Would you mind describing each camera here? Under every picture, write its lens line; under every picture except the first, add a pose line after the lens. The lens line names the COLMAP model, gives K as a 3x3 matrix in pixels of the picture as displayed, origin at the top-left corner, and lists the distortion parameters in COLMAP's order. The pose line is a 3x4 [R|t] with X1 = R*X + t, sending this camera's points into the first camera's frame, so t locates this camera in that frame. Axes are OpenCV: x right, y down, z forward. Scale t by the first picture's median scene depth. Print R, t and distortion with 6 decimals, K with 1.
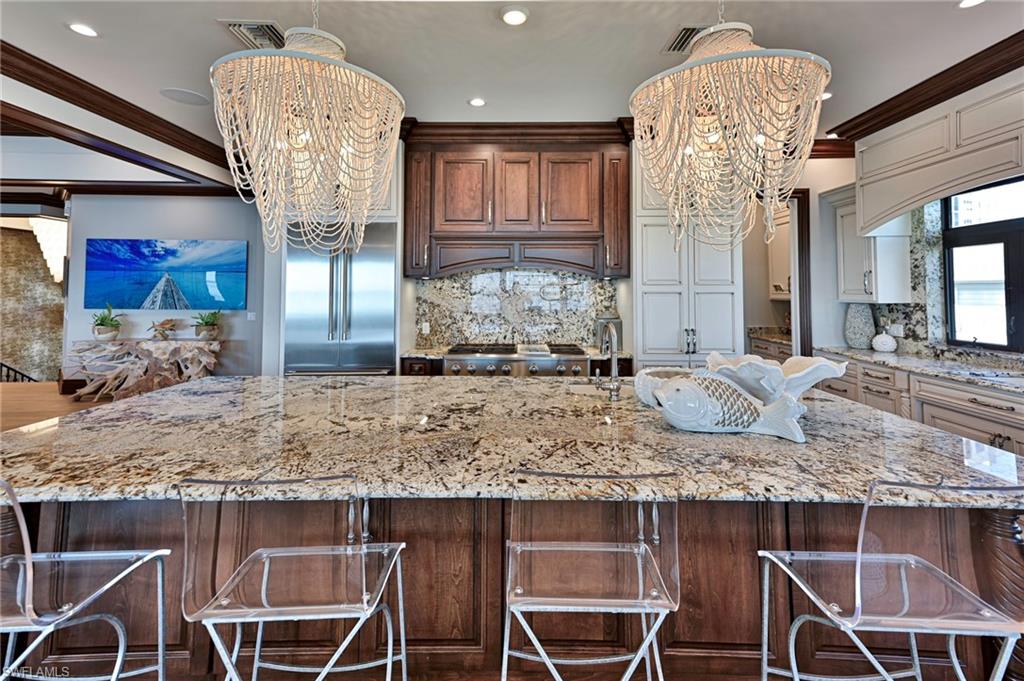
lens RADIAL K [[458.2, 0, 514.3], [0, 458.2, 281.7], [0, 0, 1]] dist [0.001608, -0.001117]
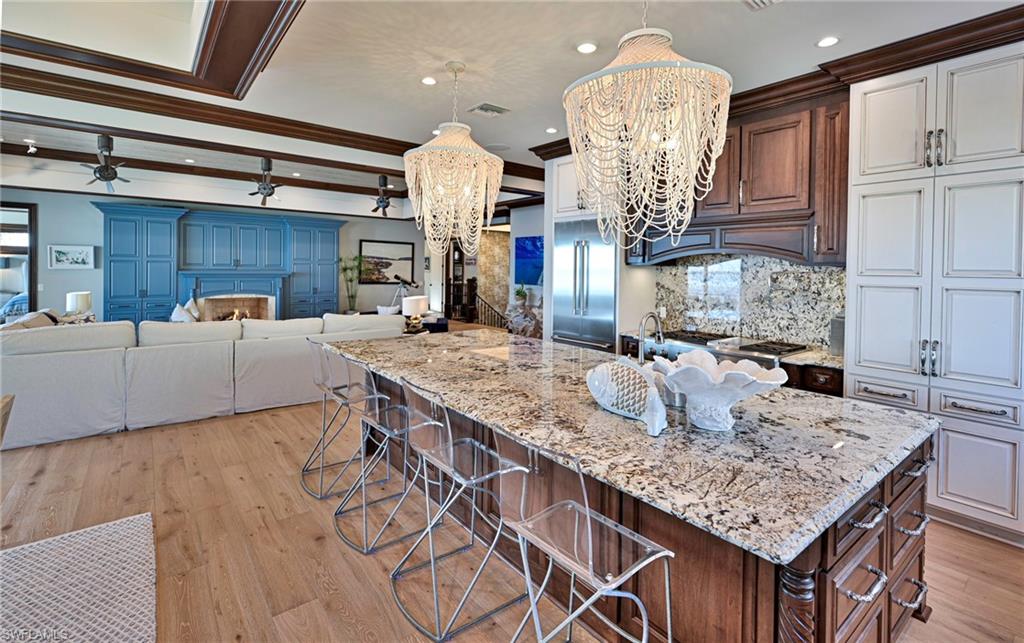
lens RADIAL K [[473.5, 0, 497.9], [0, 473.5, 281.3], [0, 0, 1]] dist [0.019377, 0.000439]
pose [[0.607200, 0.026884, -0.794094, 0.464511], [0.003189, 0.999337, 0.036271, -0.011588], [0.794543, -0.024556, 0.606712, 0.039039]]
